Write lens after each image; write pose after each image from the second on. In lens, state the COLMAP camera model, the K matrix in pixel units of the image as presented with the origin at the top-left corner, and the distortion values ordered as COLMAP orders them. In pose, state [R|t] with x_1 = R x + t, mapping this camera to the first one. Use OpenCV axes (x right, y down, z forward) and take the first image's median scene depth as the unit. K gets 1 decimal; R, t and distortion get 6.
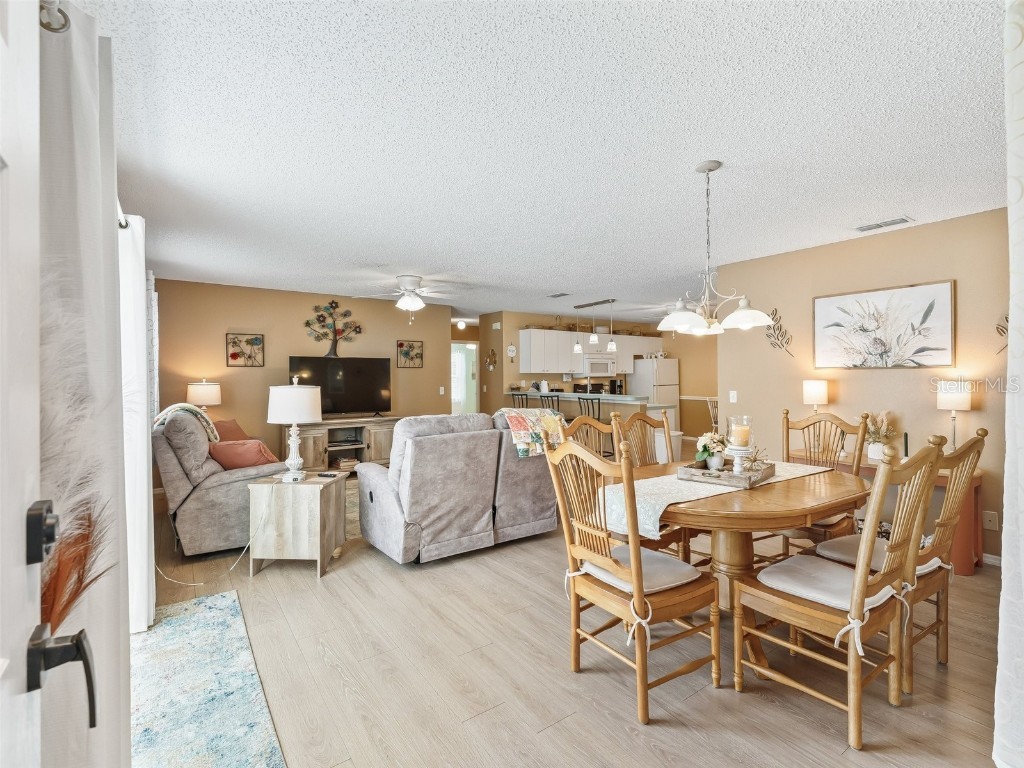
lens RADIAL K [[481.5, 0, 515.0], [0, 481.5, 381.1], [0, 0, 1]] dist [0.000228, 0.000007]
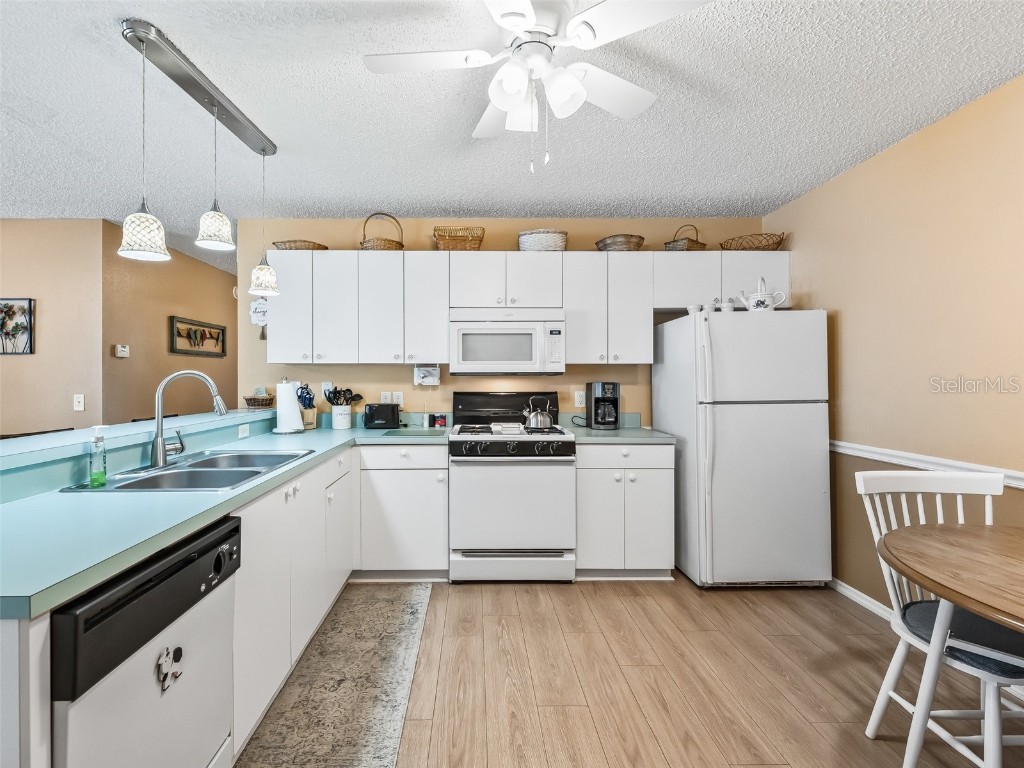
lens RADIAL K [[468.6, 0, 512.6], [0, 468.6, 384.8], [0, 0, 1]] dist [-0.002199, -0.000775]
pose [[0.819302, 0.011639, -0.573245, 0.370382], [-0.007382, 0.999925, 0.009751, -0.003880], [0.573315, -0.003758, 0.819326, 0.711303]]
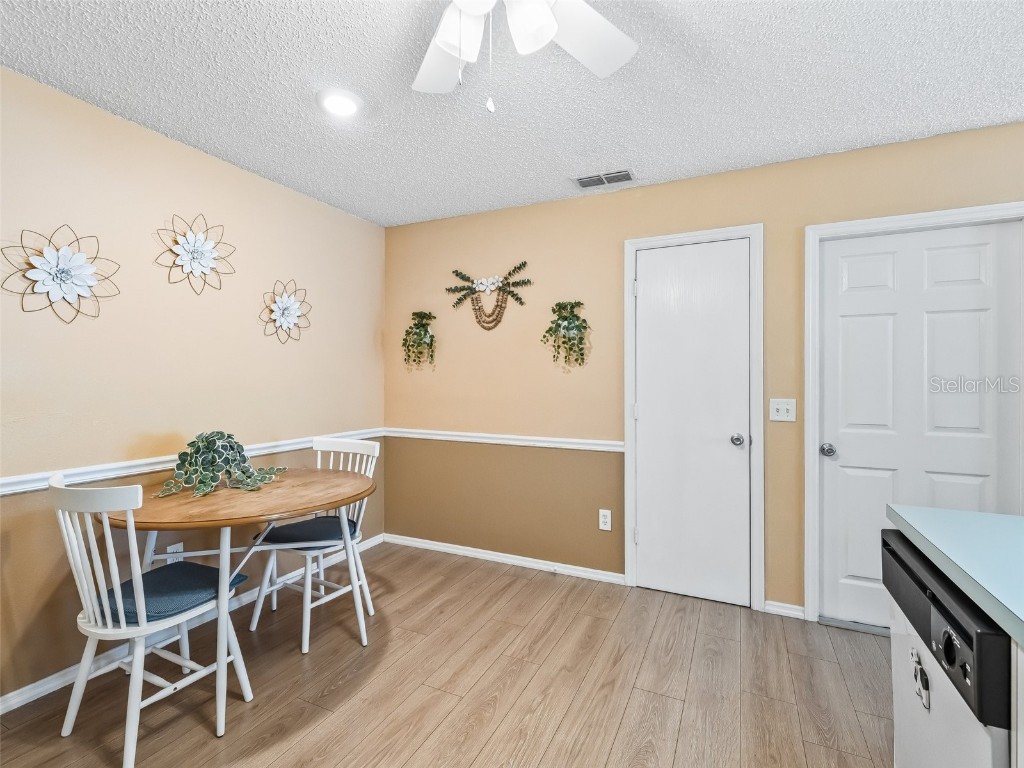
lens RADIAL K [[477.9, 0, 512.7], [0, 477.9, 377.8], [0, 0, 1]] dist [-0.002264, -0.000788]
pose [[-0.487908, 0.003973, 0.872886, 0.166498], [0.004026, 0.999989, -0.002301, -0.006856], [-0.872886, 0.002391, -0.487919, 0.903729]]
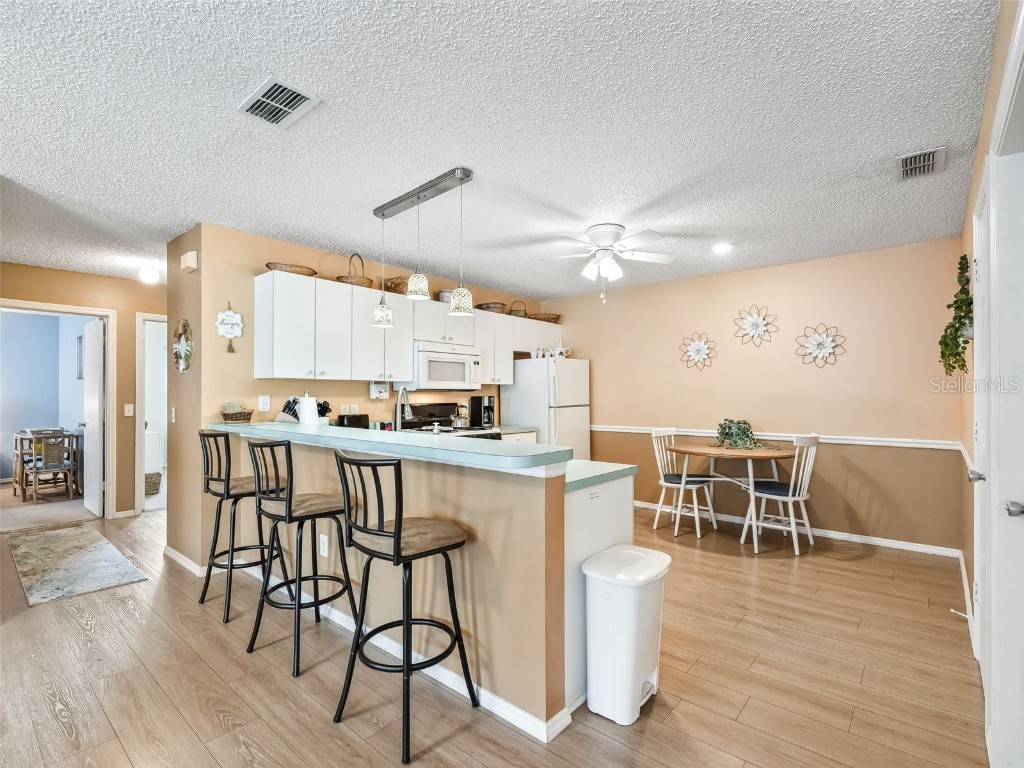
lens RADIAL K [[495.8, 0, 509.0], [0, 495.8, 390.4], [0, 0, 1]] dist [-0.000434, -0.000036]
pose [[0.970113, 0.008528, 0.242505, 0.110286], [-0.004704, 0.999855, -0.016345, -0.000189], [-0.242610, 0.014716, 0.970012, 0.479202]]
